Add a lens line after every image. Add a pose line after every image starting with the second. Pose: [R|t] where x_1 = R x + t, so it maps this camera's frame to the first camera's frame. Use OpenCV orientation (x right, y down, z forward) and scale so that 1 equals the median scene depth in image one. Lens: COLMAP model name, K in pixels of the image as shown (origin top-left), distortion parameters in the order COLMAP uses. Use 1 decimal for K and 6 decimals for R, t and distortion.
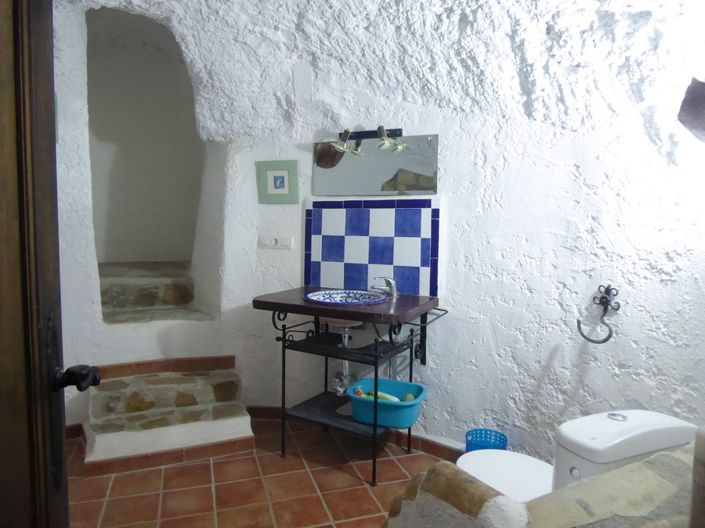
lens RADIAL K [[497.7, 0, 353.2], [0, 497.7, 261.2], [0, 0, 1]] dist [-0.033008, 0.007108]
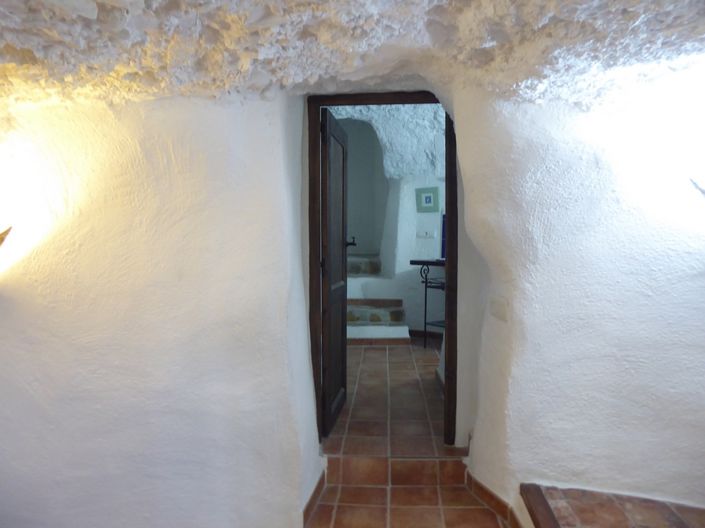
lens RADIAL K [[497.7, 0, 352.3], [0, 497.7, 265.9], [0, 0, 1]] dist [-0.033008, 0.007108]
pose [[0.930896, 0.006686, -0.365222, 0.247827], [-0.022203, 0.999019, -0.038303, 0.150152], [0.364608, 0.043765, 0.930132, -0.734318]]
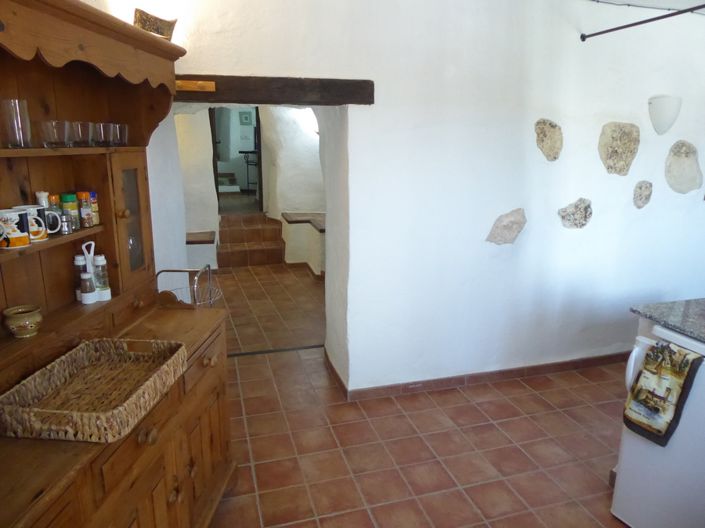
lens RADIAL K [[497.7, 0, 351.5], [0, 497.7, 263.9], [0, 0, 1]] dist [-0.033008, 0.007108]
pose [[0.999998, 0.001147, -0.001647, 0.563936], [-0.000879, 0.987948, 0.154781, 0.289143], [0.001804, -0.154779, 0.987947, -2.430171]]
